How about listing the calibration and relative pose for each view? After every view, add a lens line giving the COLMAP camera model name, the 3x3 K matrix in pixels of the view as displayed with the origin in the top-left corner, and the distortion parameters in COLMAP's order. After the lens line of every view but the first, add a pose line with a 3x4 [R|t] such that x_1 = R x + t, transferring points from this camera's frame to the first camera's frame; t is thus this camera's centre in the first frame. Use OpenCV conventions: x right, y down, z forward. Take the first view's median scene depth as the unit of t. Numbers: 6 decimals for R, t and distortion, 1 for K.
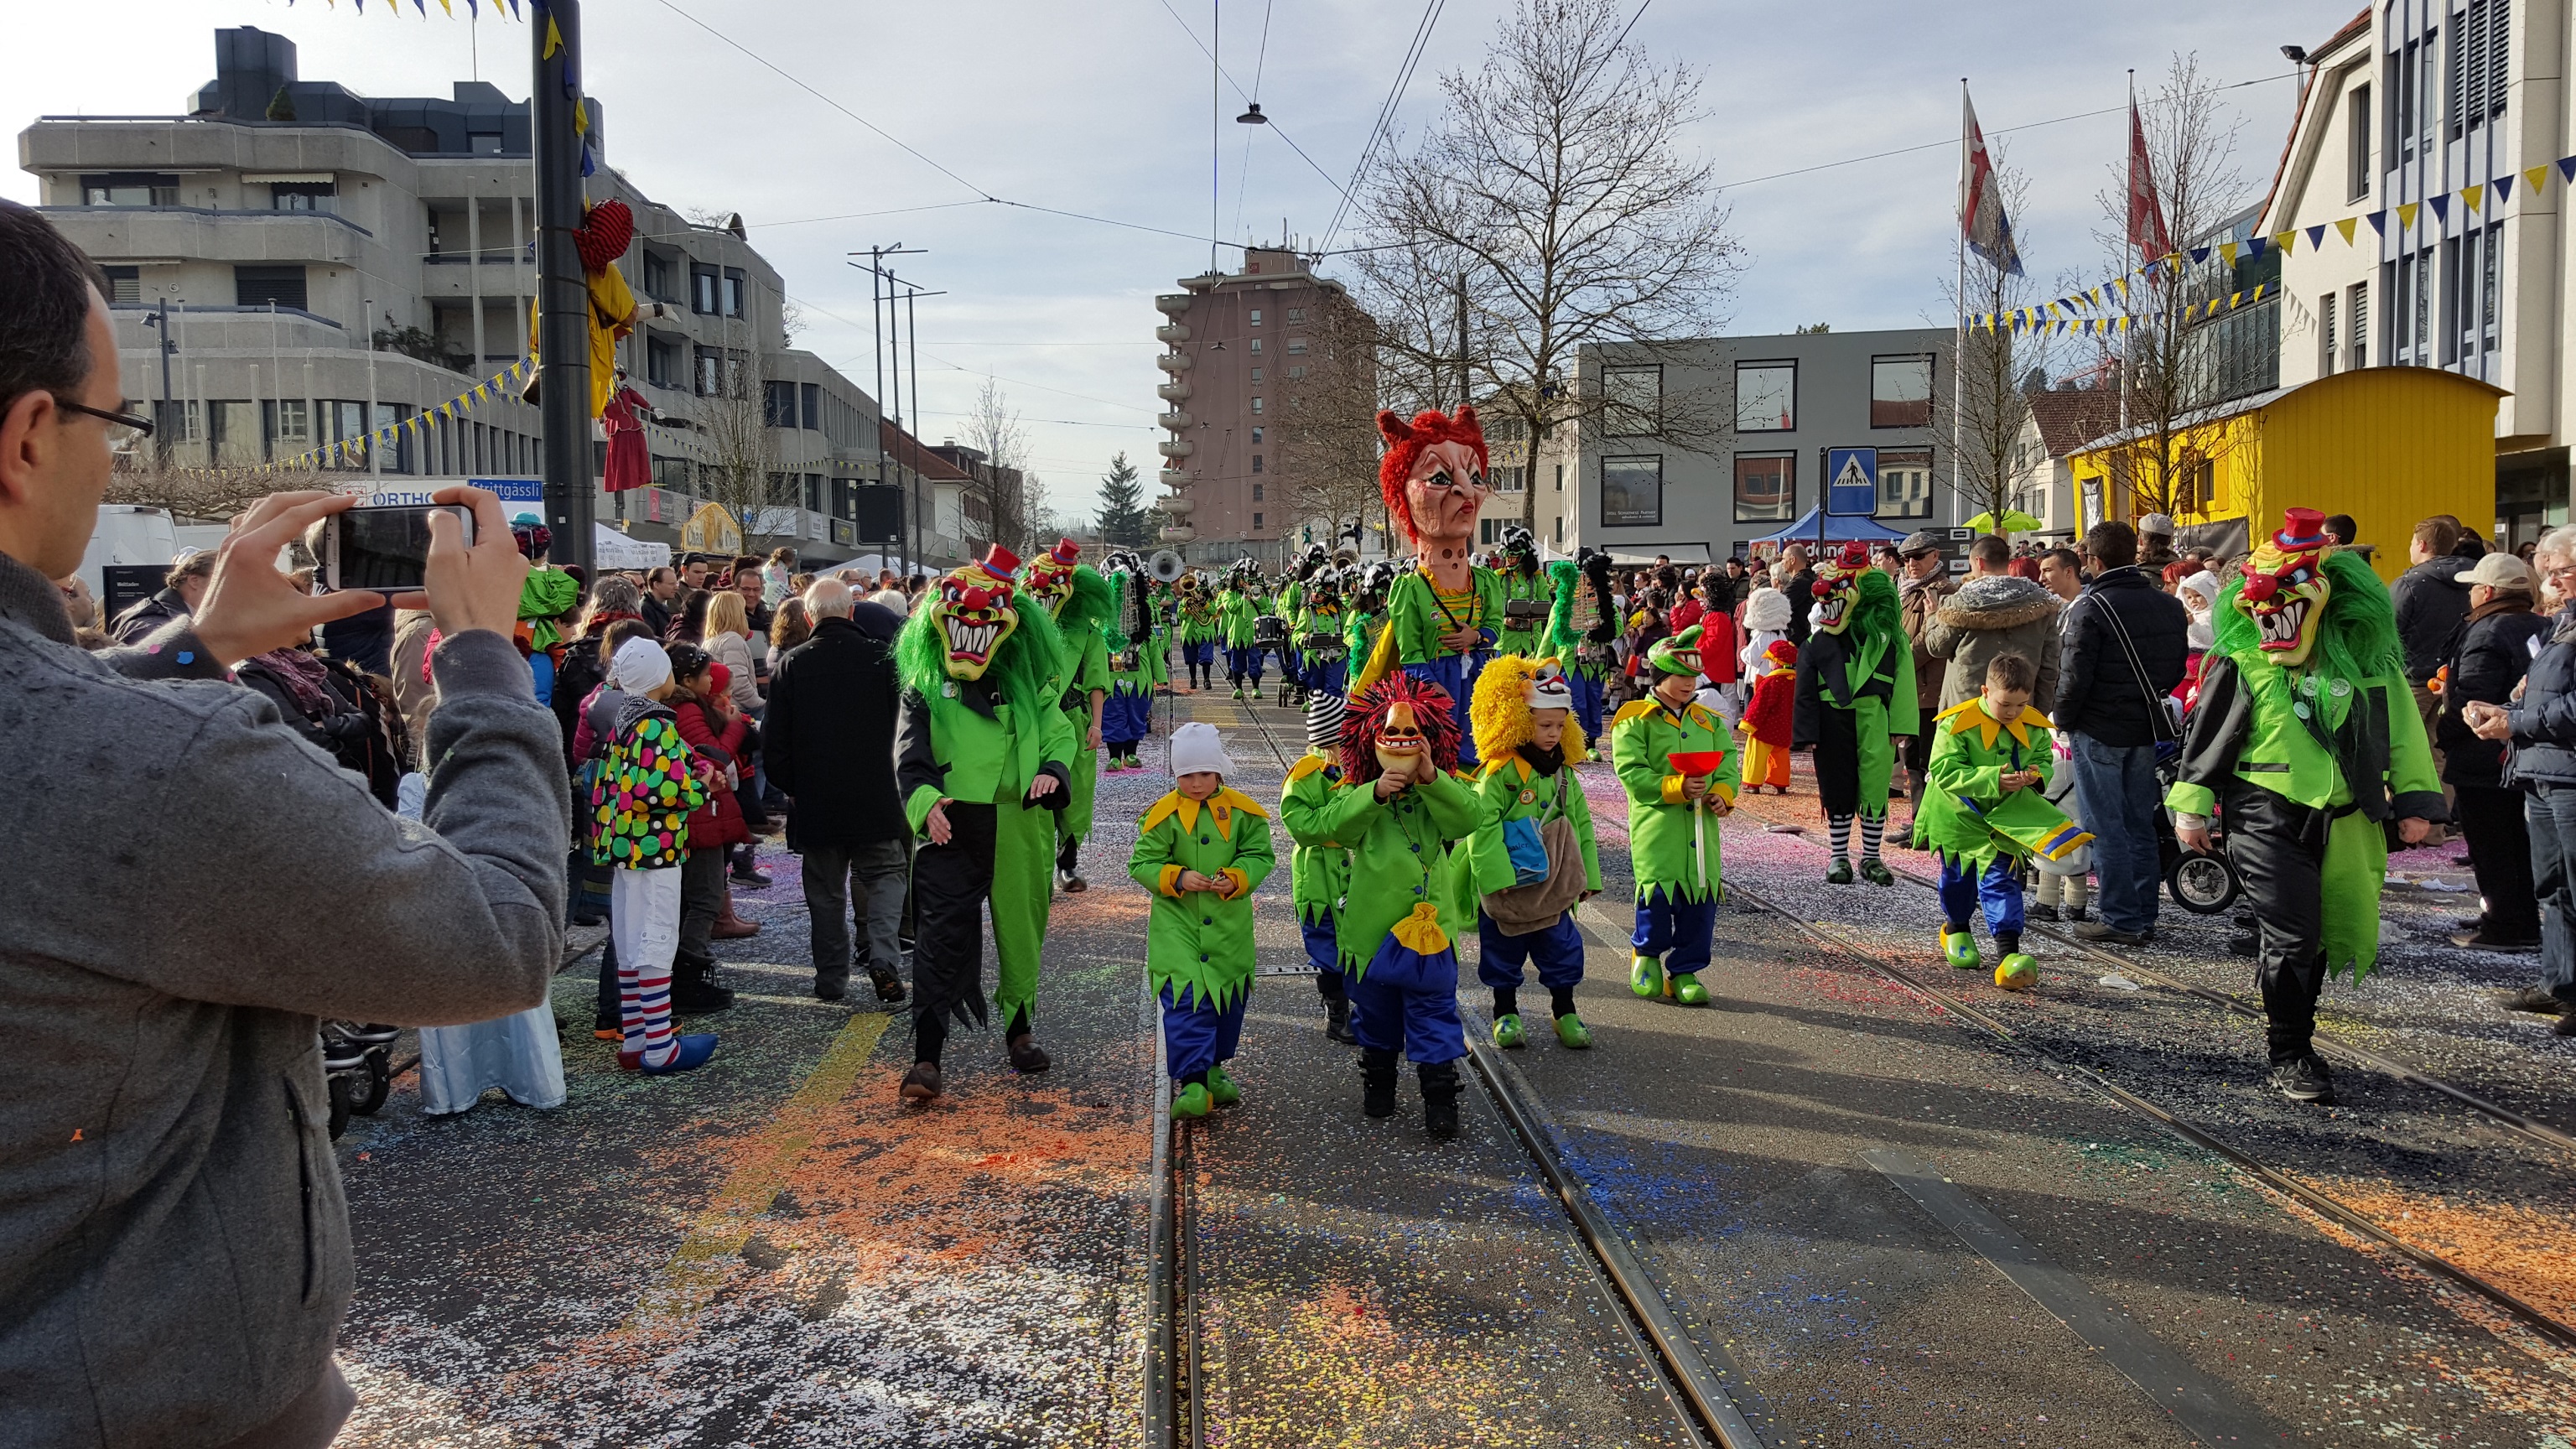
lens RADIAL K [[1938.7, 0, 1288.0], [0, 1938.7, 724.5], [0, 0, 1]] dist [0.121522, -0.202297]
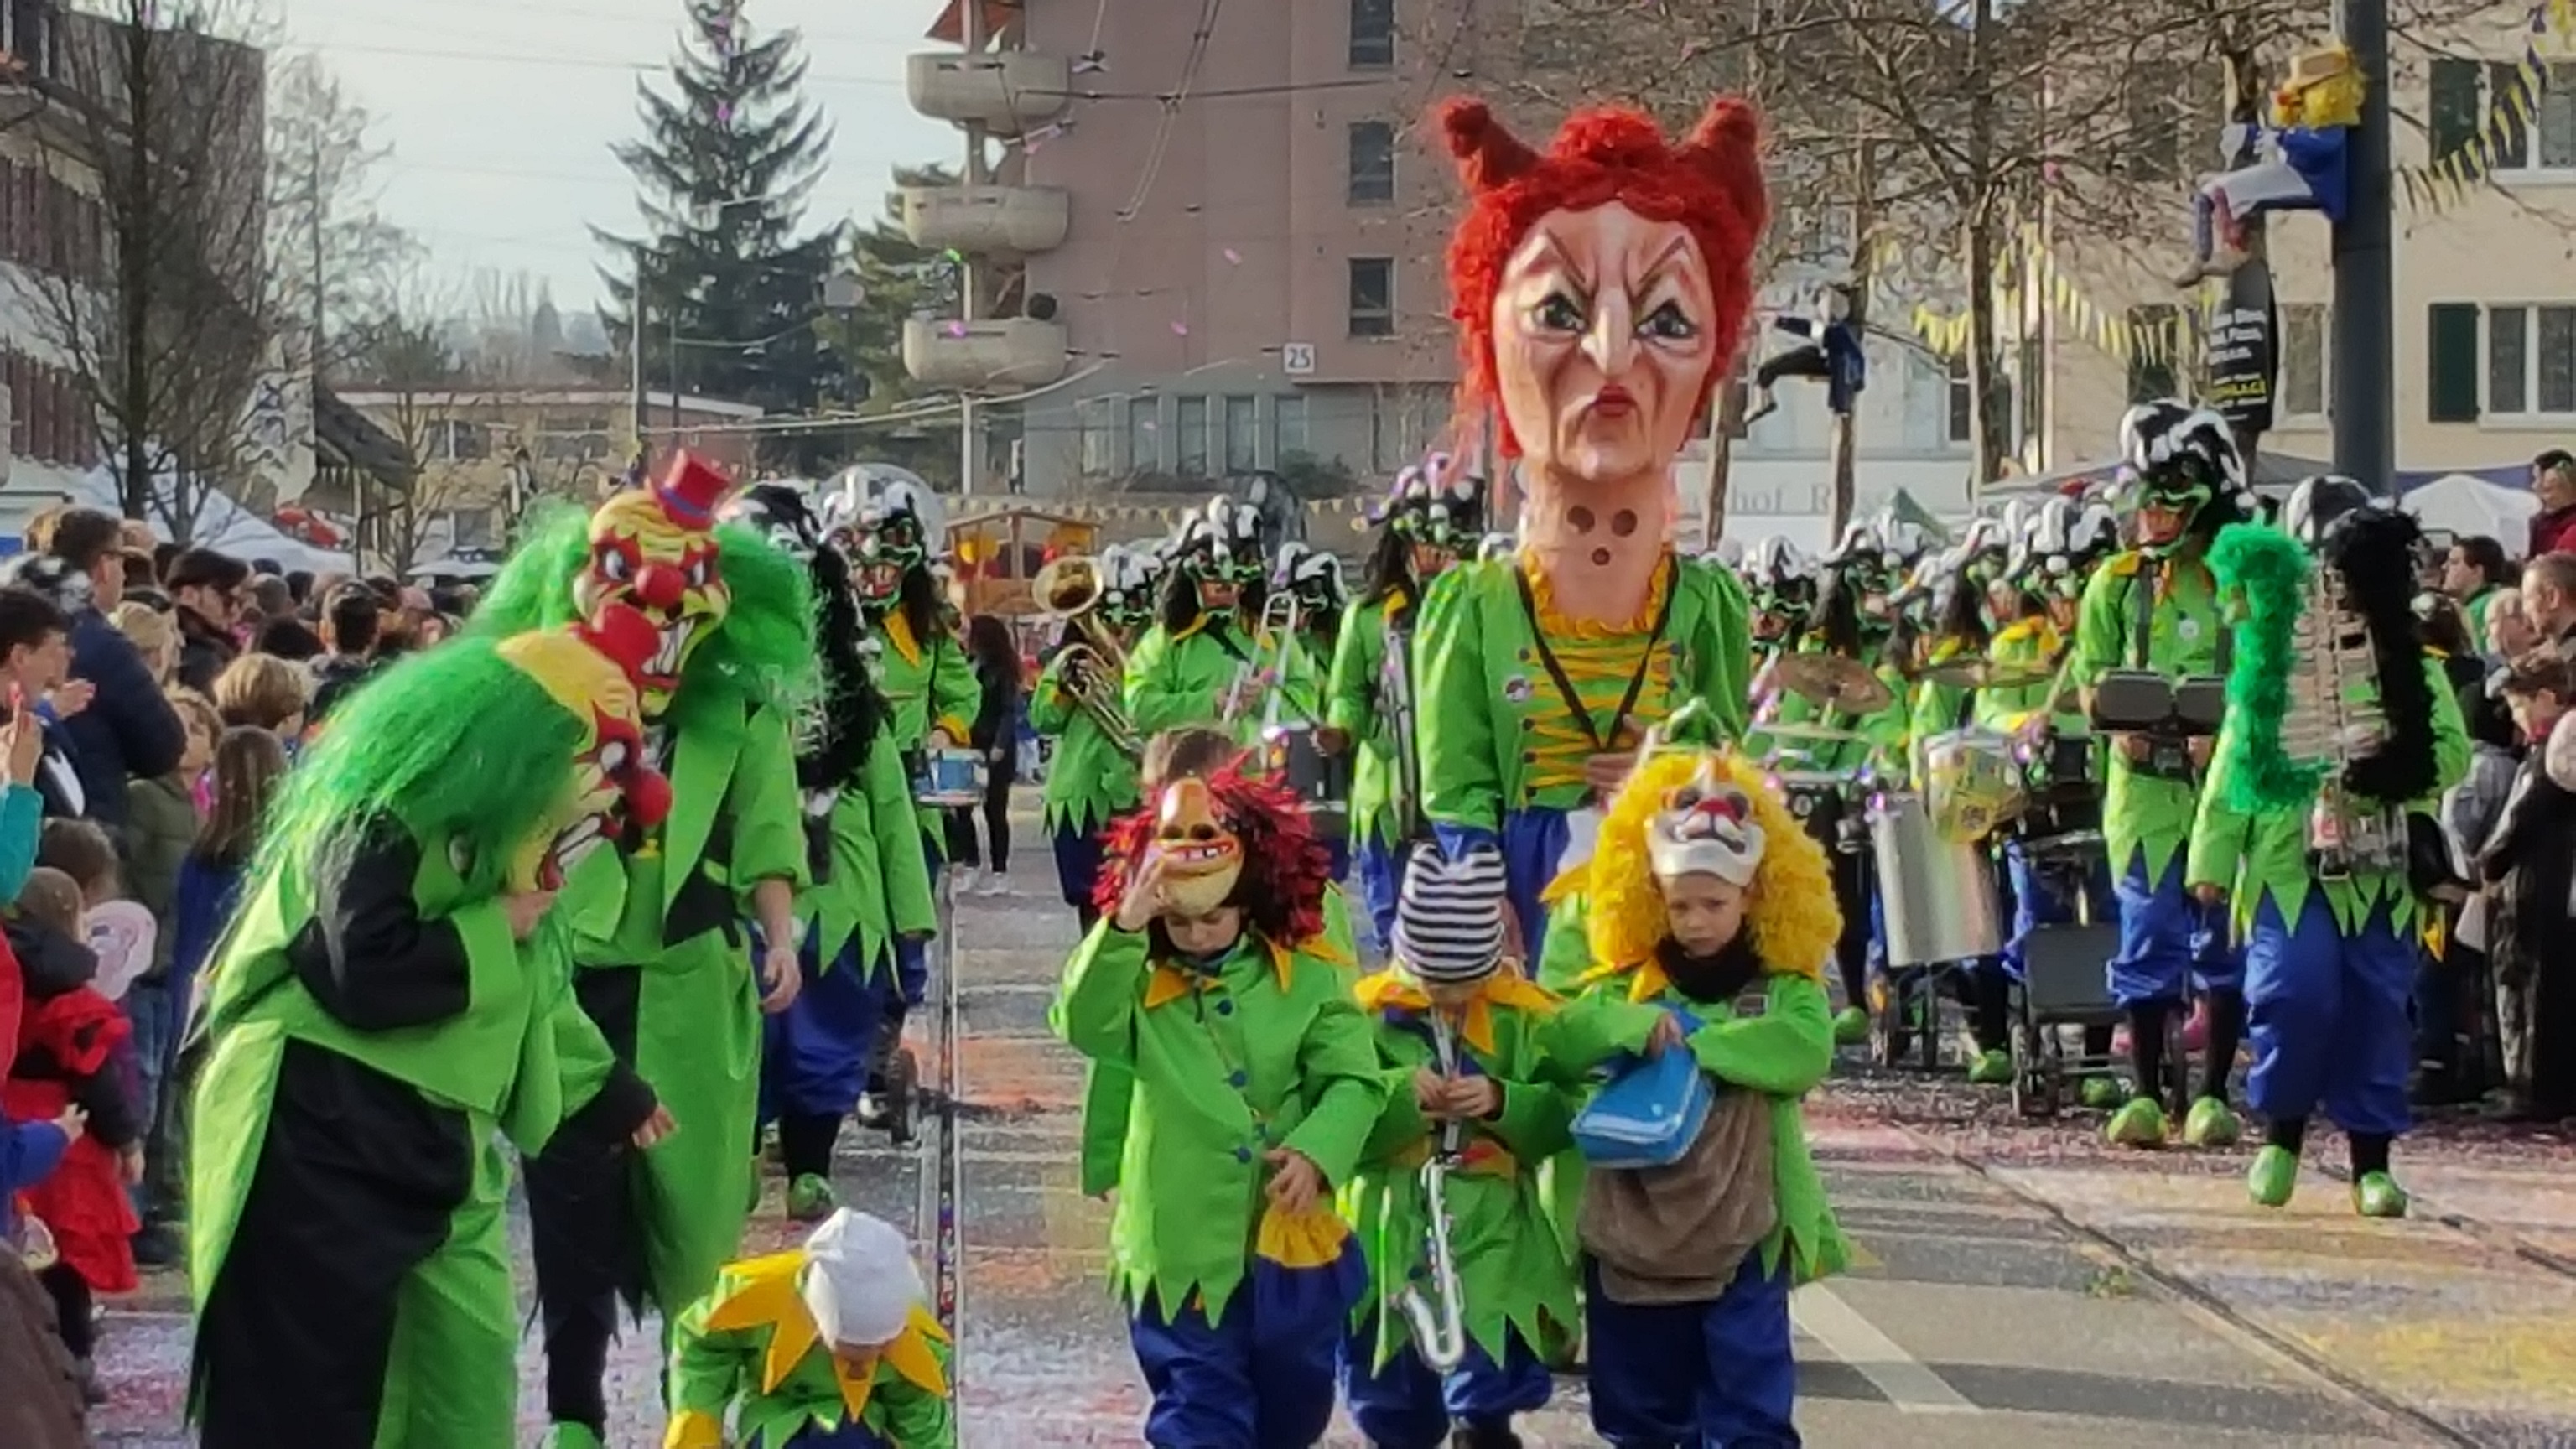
lens RADIAL K [[2280.6, 0, 1288.0], [0, 2280.6, 724.5], [0, 0, 1]] dist [-0.007560, 0.004836]
pose [[0.986142, 0.007393, 0.165741, -0.199223], [-0.005734, 0.999929, -0.010481, -0.161650], [-0.165807, 0.009386, 0.986114, 2.244020]]
